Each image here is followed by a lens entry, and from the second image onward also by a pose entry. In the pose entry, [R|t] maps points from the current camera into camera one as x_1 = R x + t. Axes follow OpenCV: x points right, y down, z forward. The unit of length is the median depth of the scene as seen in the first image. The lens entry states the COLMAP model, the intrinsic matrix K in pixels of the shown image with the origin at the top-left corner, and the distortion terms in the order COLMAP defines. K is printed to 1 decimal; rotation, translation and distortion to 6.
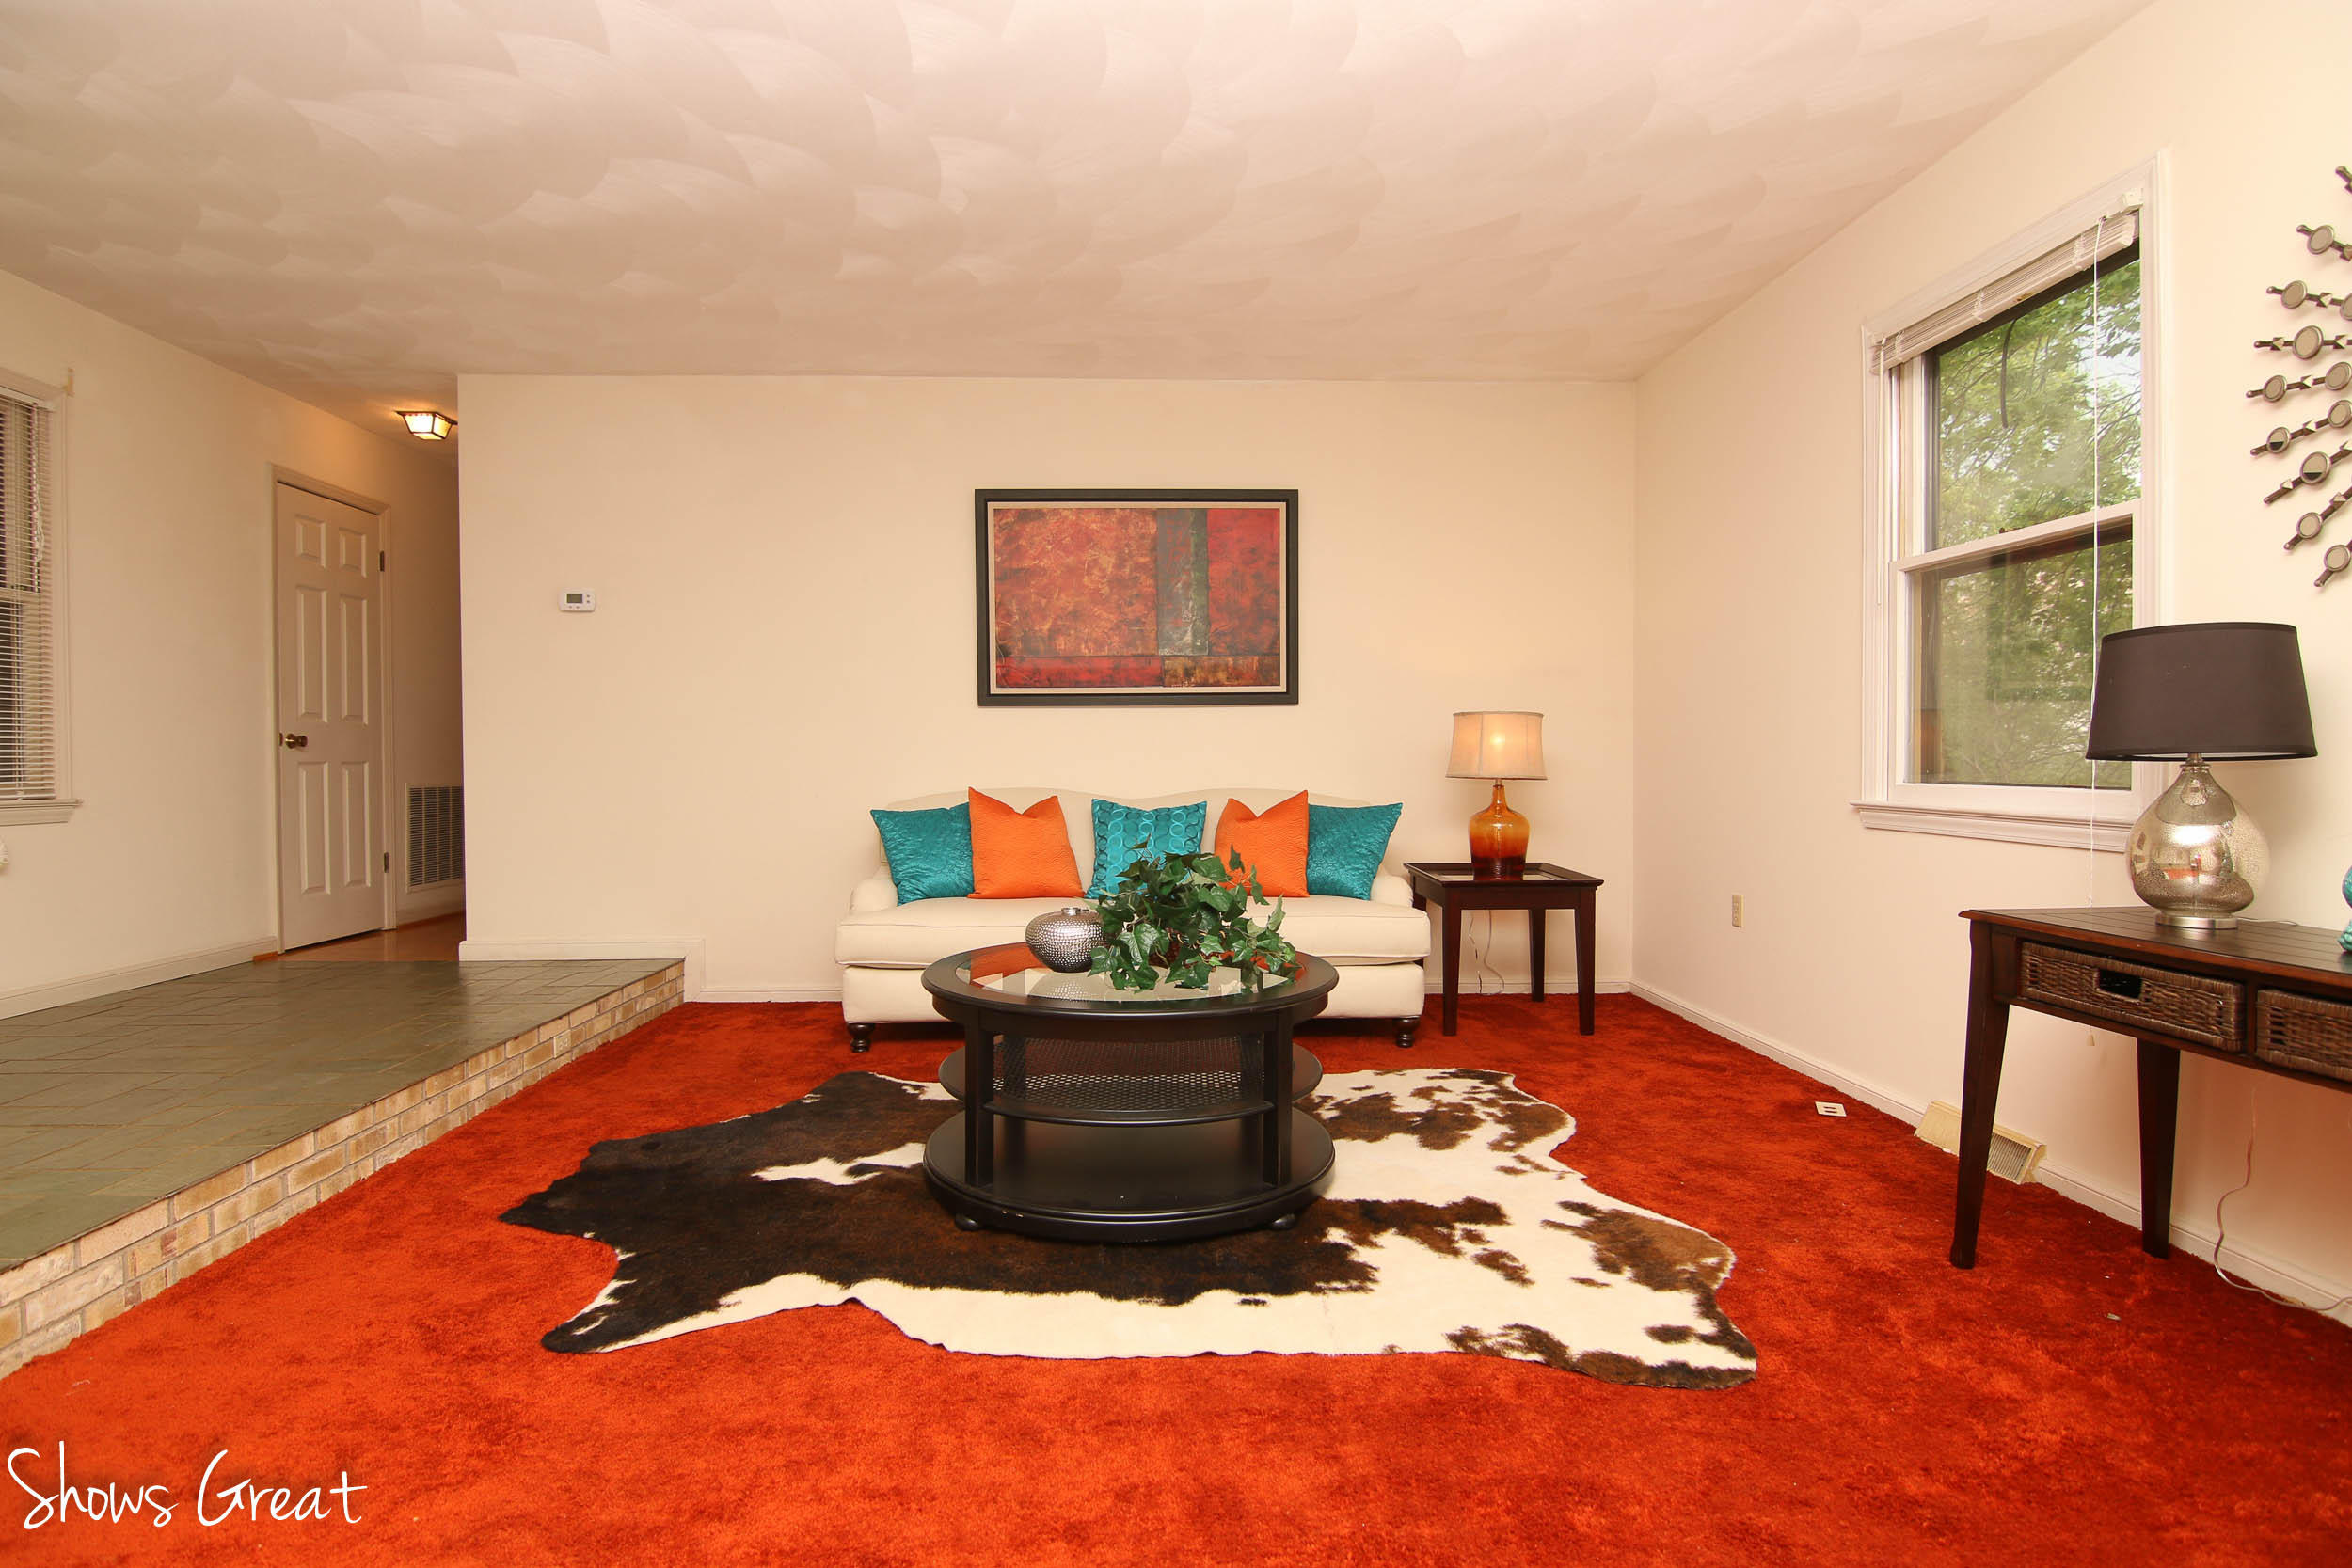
lens RADIAL K [[1187.5, 0, 1169.9], [0, 1187.5, 778.3], [0, 0, 1]] dist [-0.006247, -0.010322]
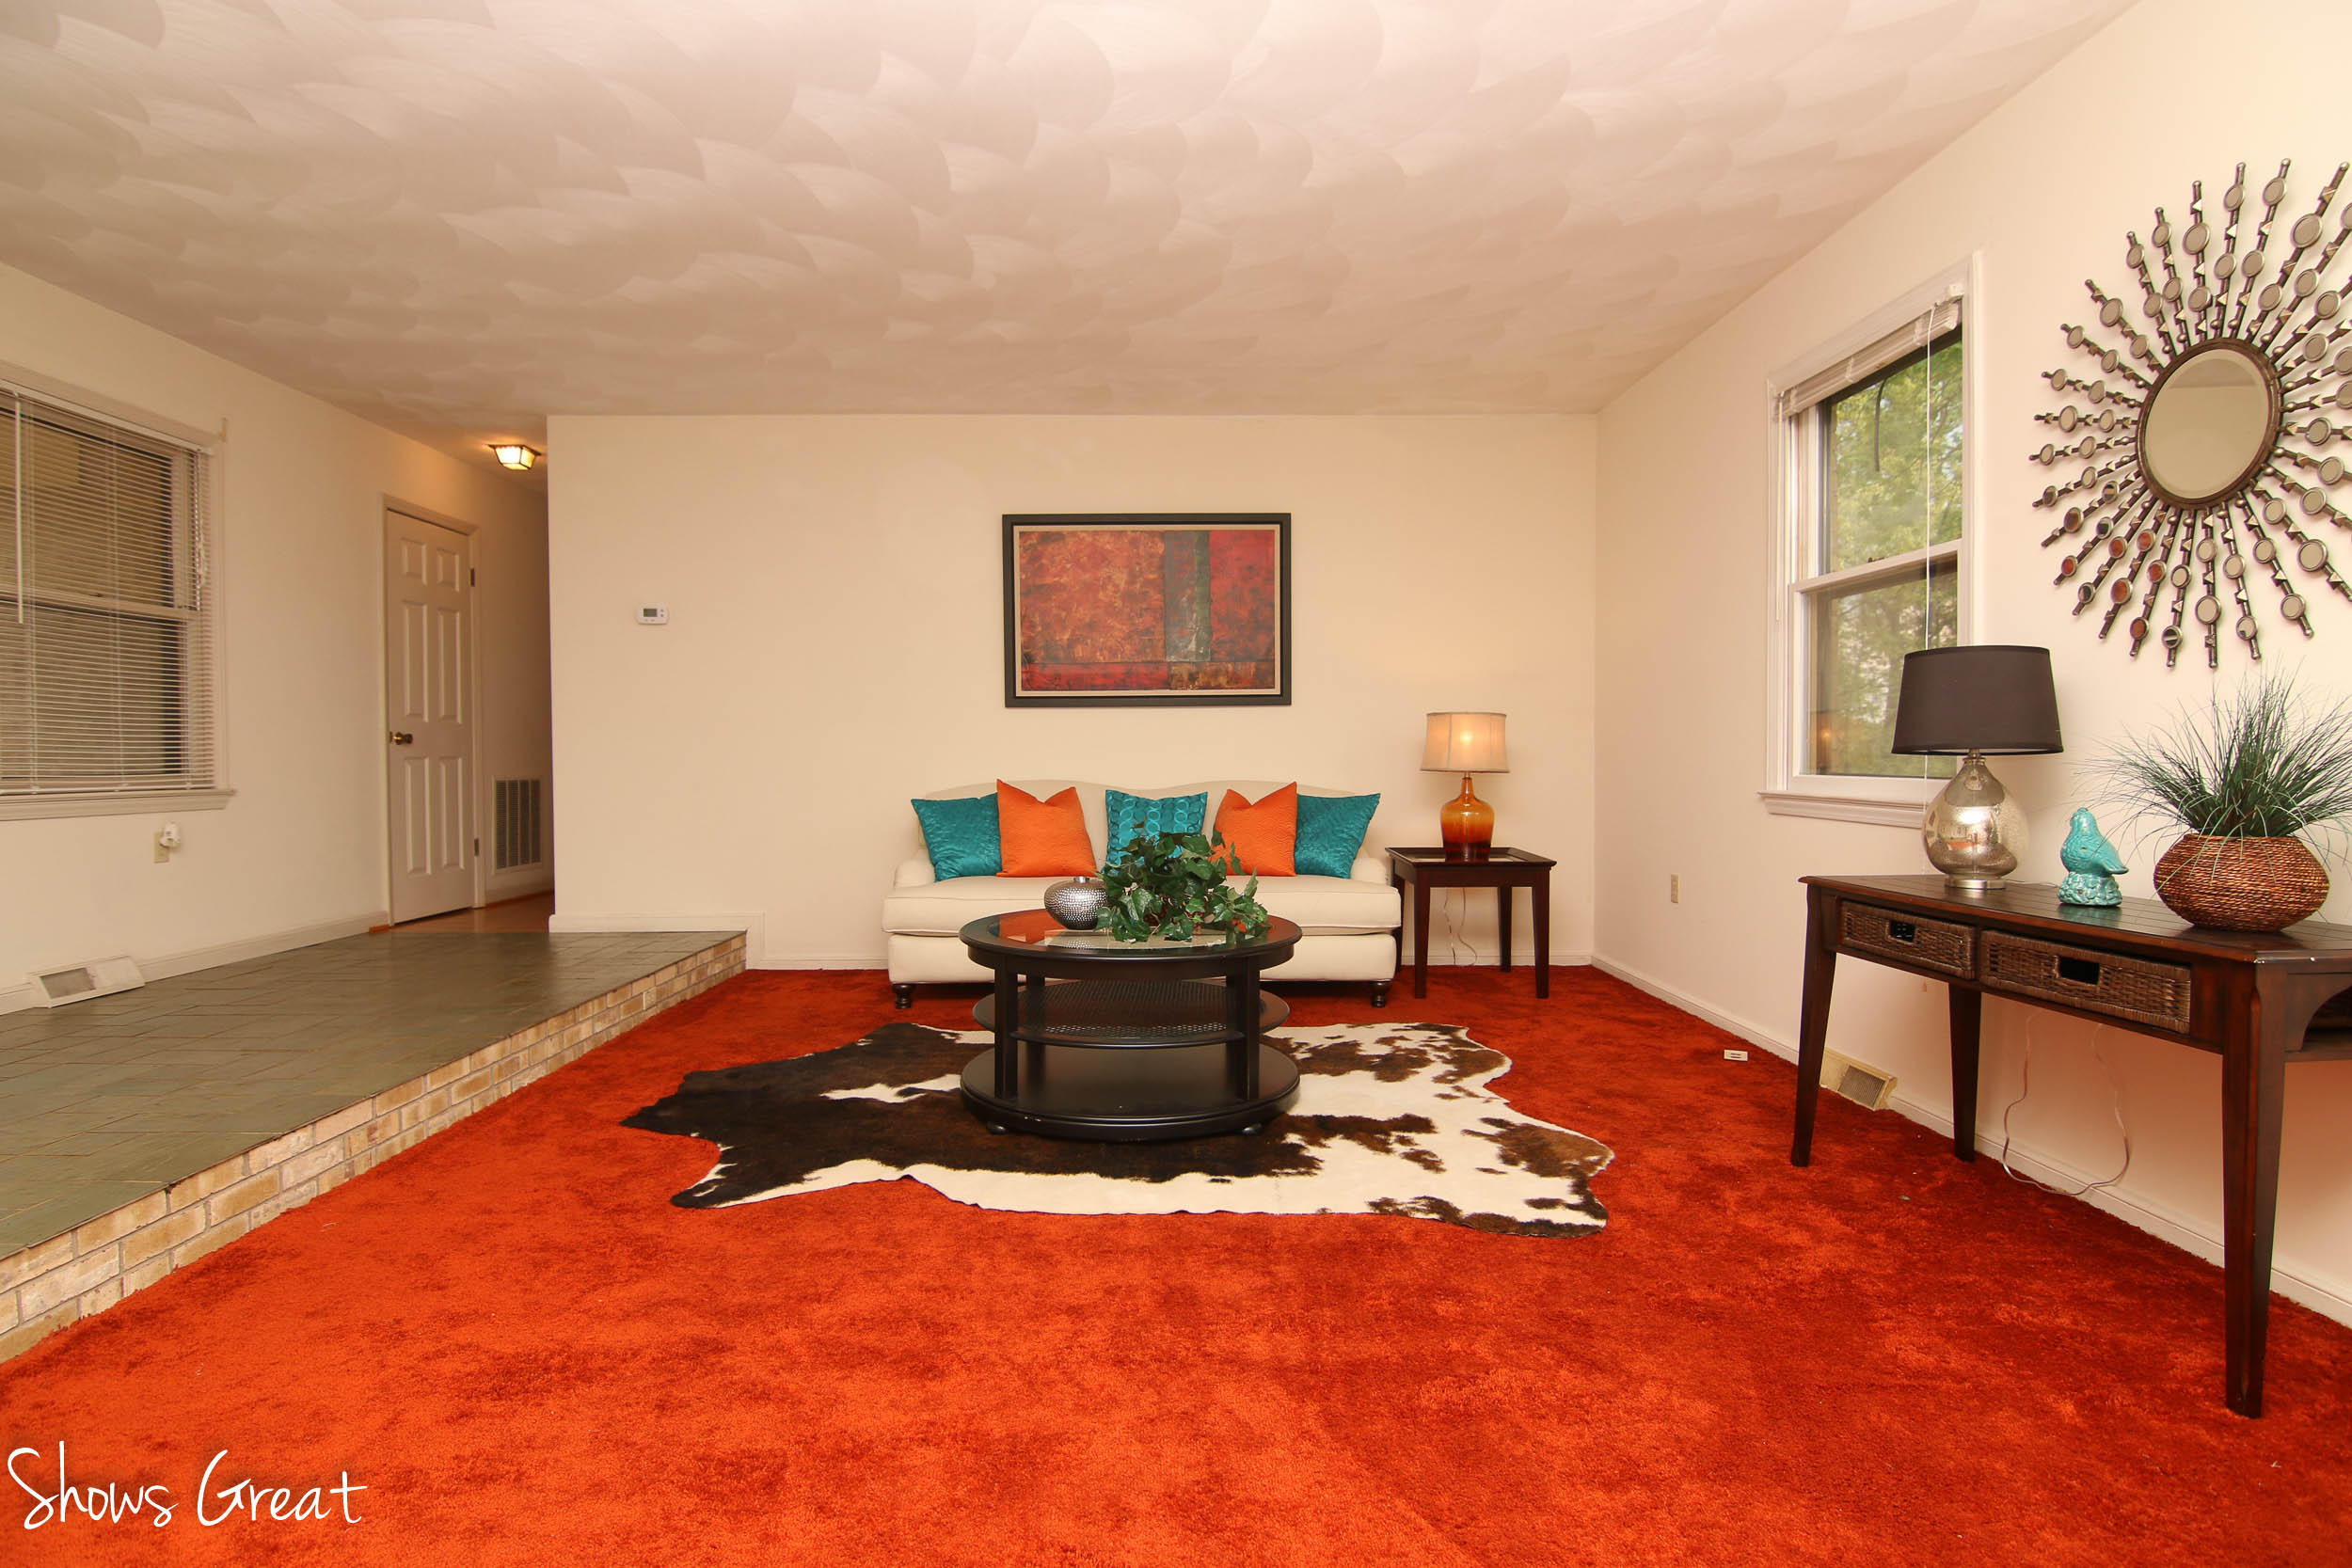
lens RADIAL K [[1187.5, 0, 1170.3], [0, 1187.5, 779.7], [0, 0, 1]] dist [-0.006247, -0.010322]
pose [[0.999746, 0.000319, -0.022517, 0.029595], [-0.000214, 0.999989, 0.004675, 0.003618], [0.022518, -0.004668, 0.999736, -0.178192]]
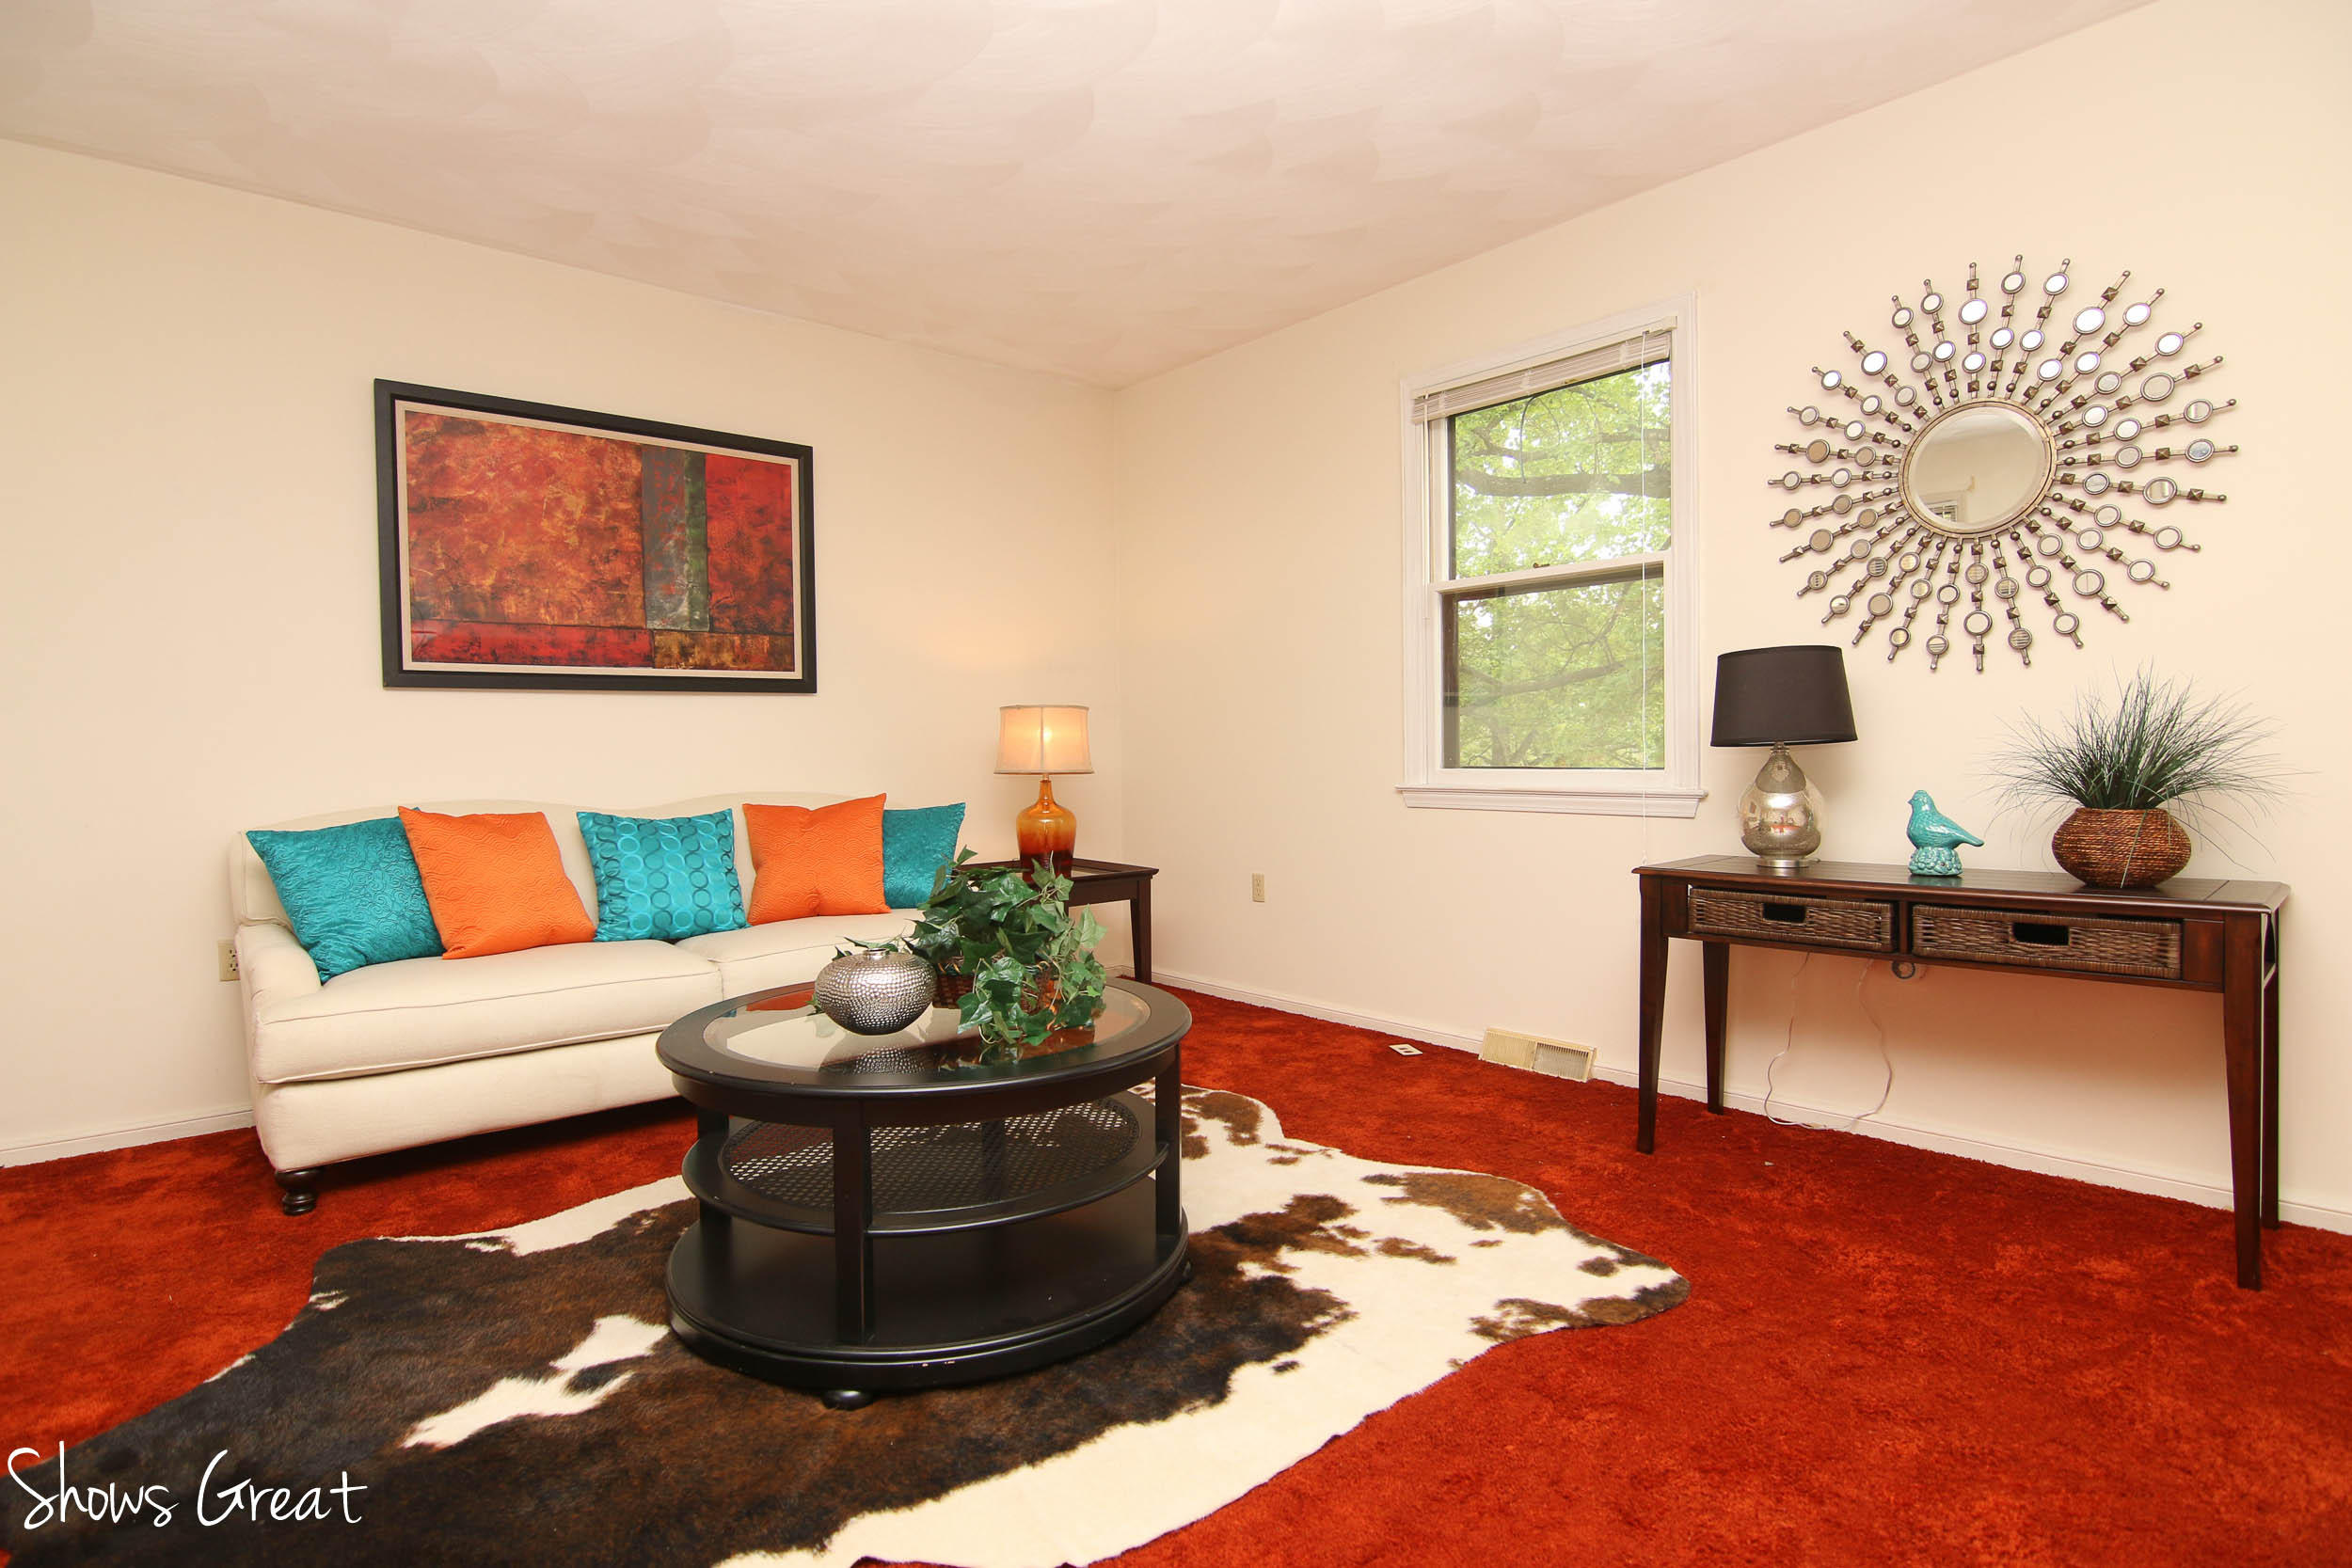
lens RADIAL K [[1187.5, 0, 1170.3], [0, 1187.5, 772.5], [0, 0, 1]] dist [-0.006247, -0.010322]
pose [[0.778533, -0.020267, 0.627277, -0.353644], [0.022588, 0.999736, 0.004266, -0.003239], [-0.627197, 0.010848, 0.778785, 0.238491]]
